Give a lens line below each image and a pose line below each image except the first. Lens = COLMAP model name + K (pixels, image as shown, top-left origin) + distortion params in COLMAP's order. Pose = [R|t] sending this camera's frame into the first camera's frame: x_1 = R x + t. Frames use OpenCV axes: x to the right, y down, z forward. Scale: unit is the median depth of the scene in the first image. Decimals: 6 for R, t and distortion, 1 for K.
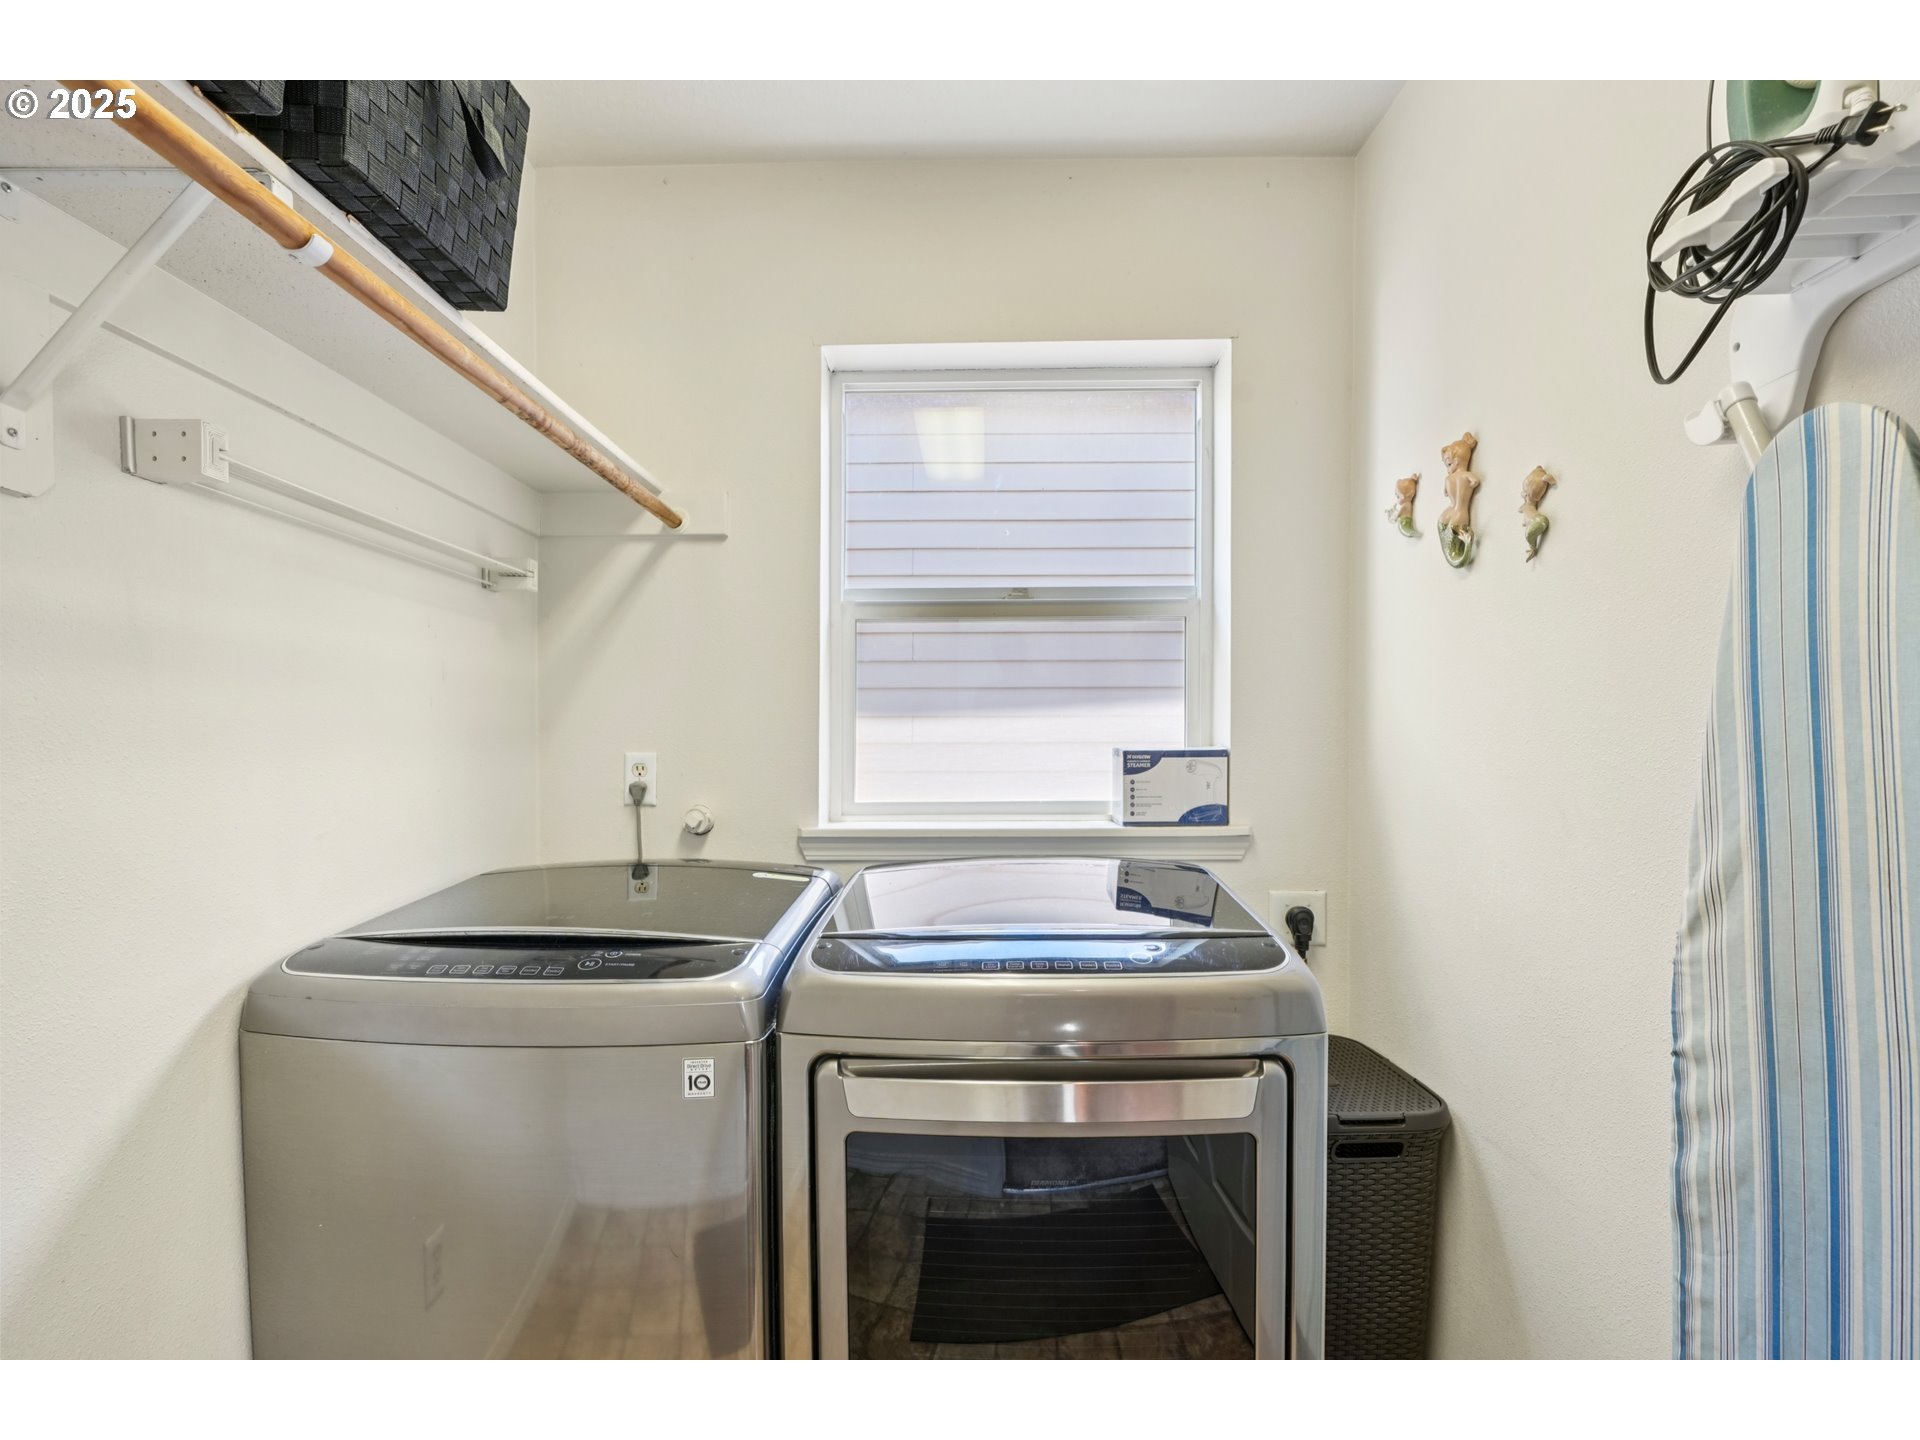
lens RADIAL K [[842.7, 0, 987.3], [0, 842.7, 726.2], [0, 0, 1]] dist [-0.042463, 0.009554]
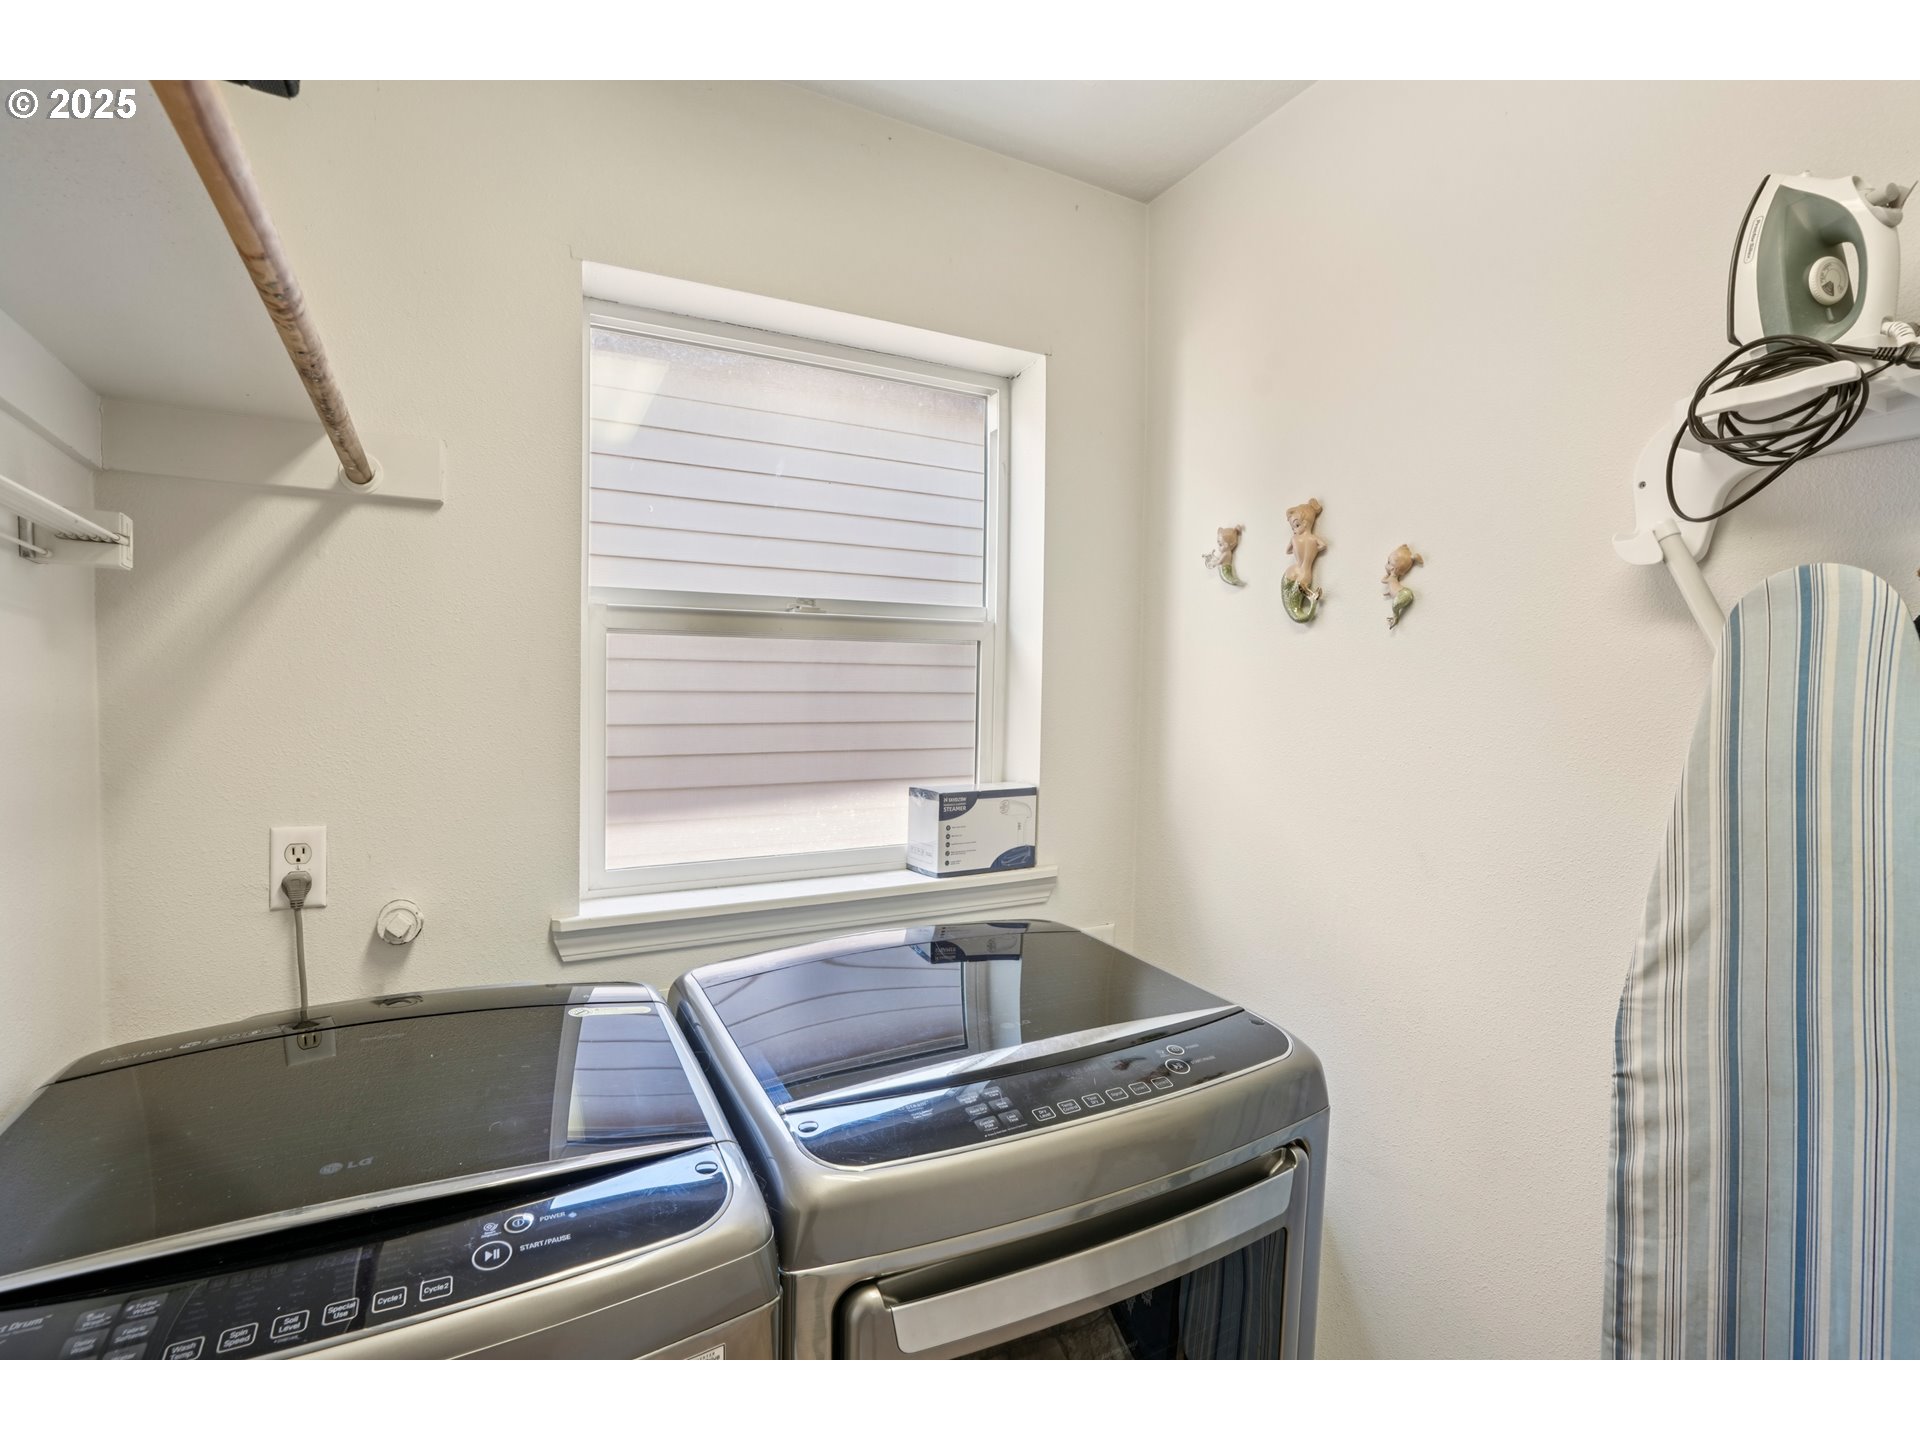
lens RADIAL K [[878.6, 0, 950.0], [0, 878.6, 713.5], [0, 0, 1]] dist [-0.083099, 0.028052]
pose [[0.878026, 0.004147, 0.478596, -0.366064], [-0.004873, 0.999988, 0.000275, -0.074506], [-0.478589, -0.002573, 0.878035, 0.245662]]
